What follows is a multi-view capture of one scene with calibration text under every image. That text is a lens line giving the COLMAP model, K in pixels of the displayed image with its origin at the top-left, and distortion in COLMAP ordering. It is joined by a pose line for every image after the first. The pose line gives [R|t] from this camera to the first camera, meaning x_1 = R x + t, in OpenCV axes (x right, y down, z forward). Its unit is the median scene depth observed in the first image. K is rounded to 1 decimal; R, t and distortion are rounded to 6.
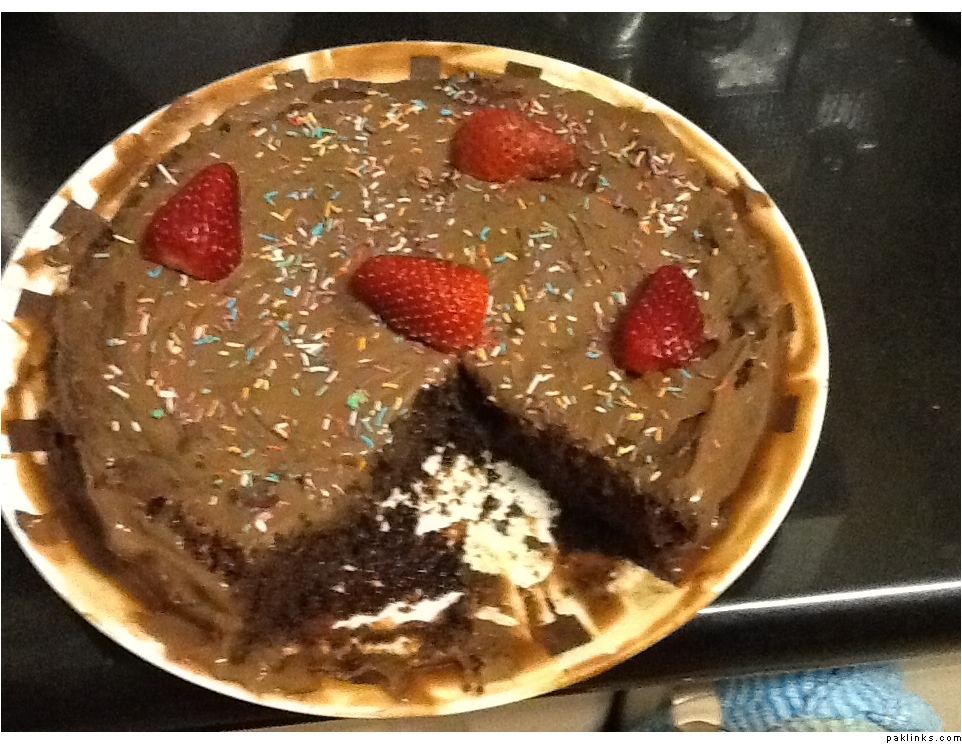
lens RADIAL K [[1175.9, 0, 444.9], [0, 1175.9, 370.7], [0, 0, 1]] dist [0.073313, -0.345350]
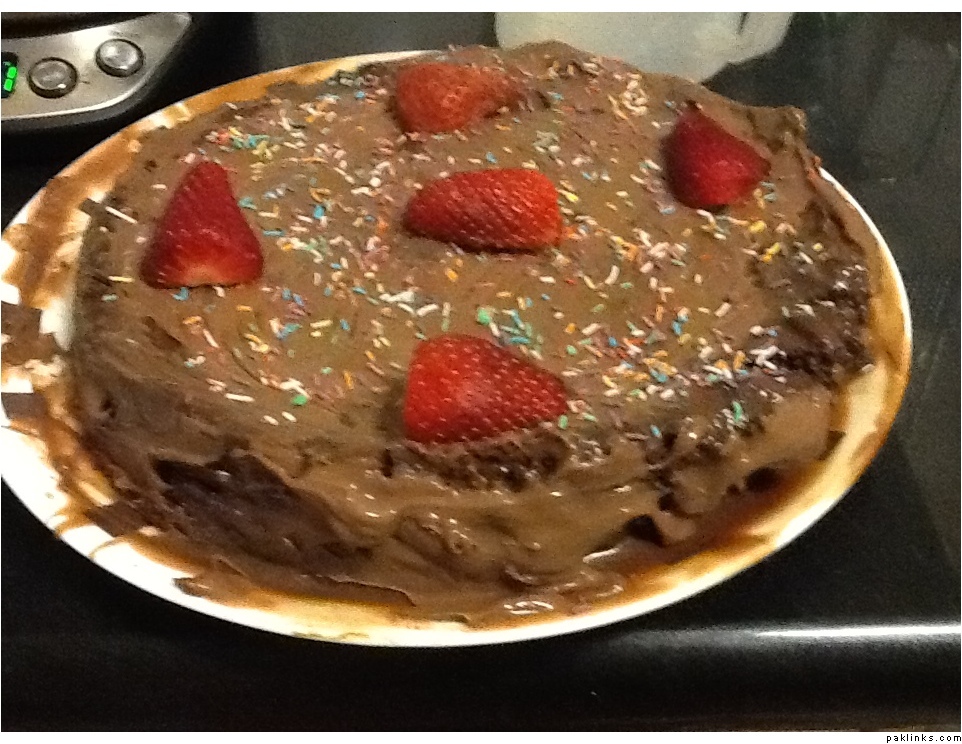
lens RADIAL K [[1175.9, 0, 444.9], [0, 1175.9, 370.7], [0, 0, 1]] dist [0.073313, -0.345350]
pose [[0.863300, -0.324214, 0.386779, -0.413262], [0.400684, 0.906266, -0.134666, 0.149900], [-0.306864, 0.271233, 0.912287, 0.182629]]
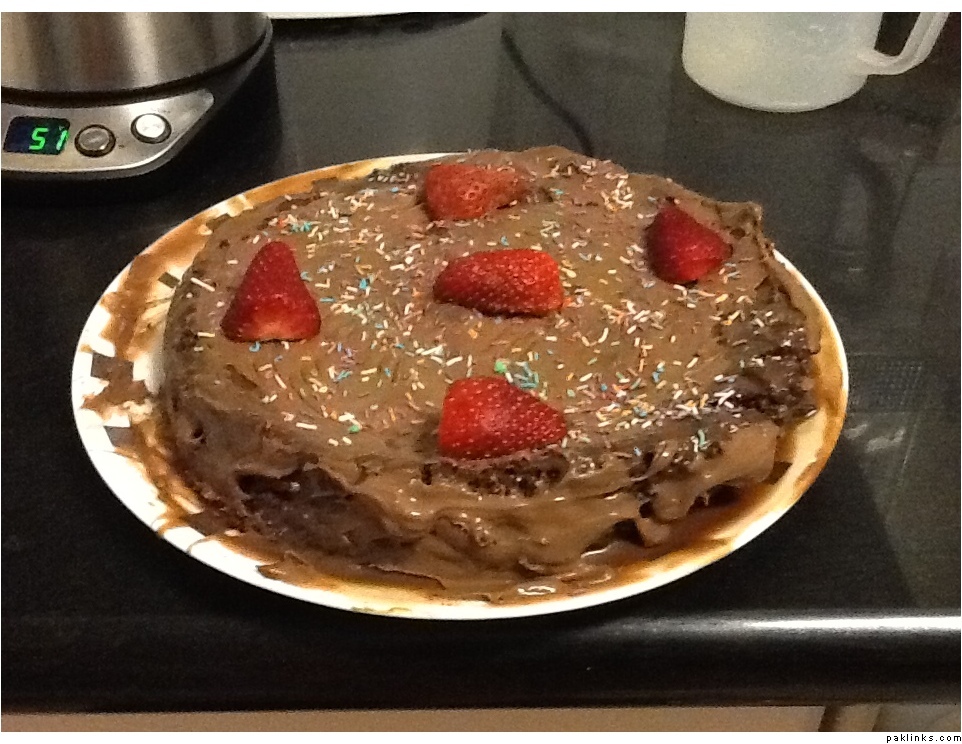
lens RADIAL K [[1175.9, 0, 444.9], [0, 1175.9, 370.7], [0, 0, 1]] dist [0.073313, -0.345350]
pose [[0.864965, -0.285514, 0.412695, -0.518971], [0.392863, 0.896941, -0.202870, 0.205144], [-0.312240, 0.337608, 0.887990, 0.030476]]
